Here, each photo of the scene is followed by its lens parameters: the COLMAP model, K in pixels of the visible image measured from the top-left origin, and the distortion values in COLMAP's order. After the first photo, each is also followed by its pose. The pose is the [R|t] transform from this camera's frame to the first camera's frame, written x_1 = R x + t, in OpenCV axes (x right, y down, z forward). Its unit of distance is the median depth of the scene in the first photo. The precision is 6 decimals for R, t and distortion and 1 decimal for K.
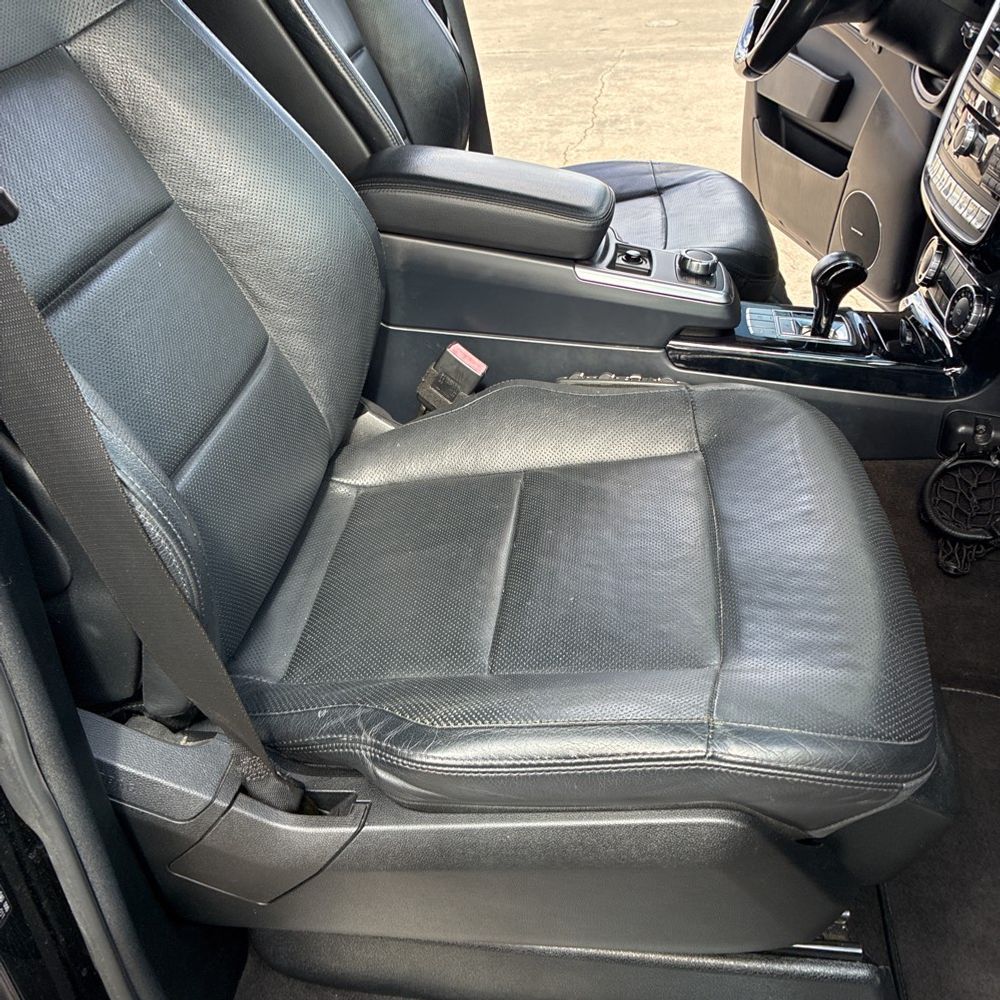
lens RADIAL K [[1022.9, 0, 501.9], [0, 1022.9, 491.8], [0, 0, 1]] dist [0.021972, 0.000000]
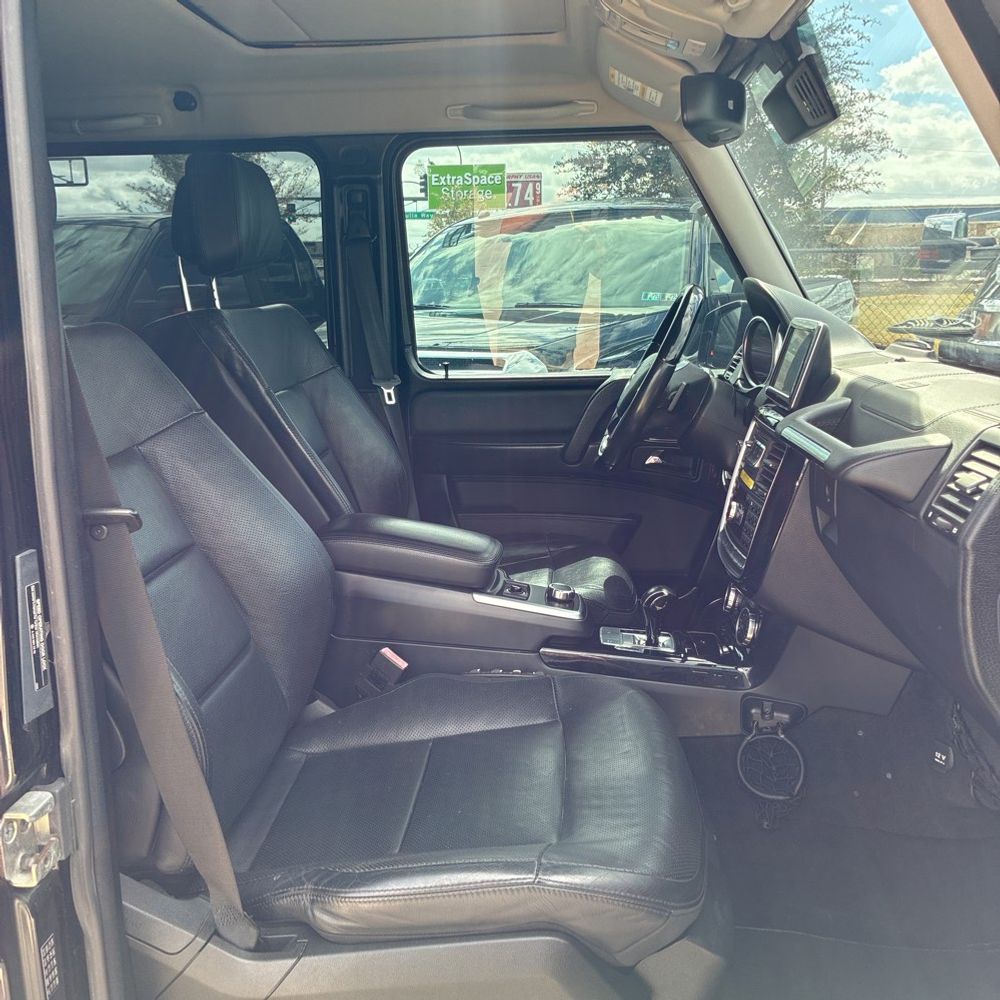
lens RADIAL K [[1022.9, 0, 531.8], [0, 1022.9, 504.1], [0, 0, 1]] dist [0.021972, 0.000000]
pose [[0.996990, 0.012626, 0.076497, 0.045304], [0.014795, 0.937540, -0.347561, 0.166590], [-0.076107, 0.347647, 0.934532, -0.392911]]
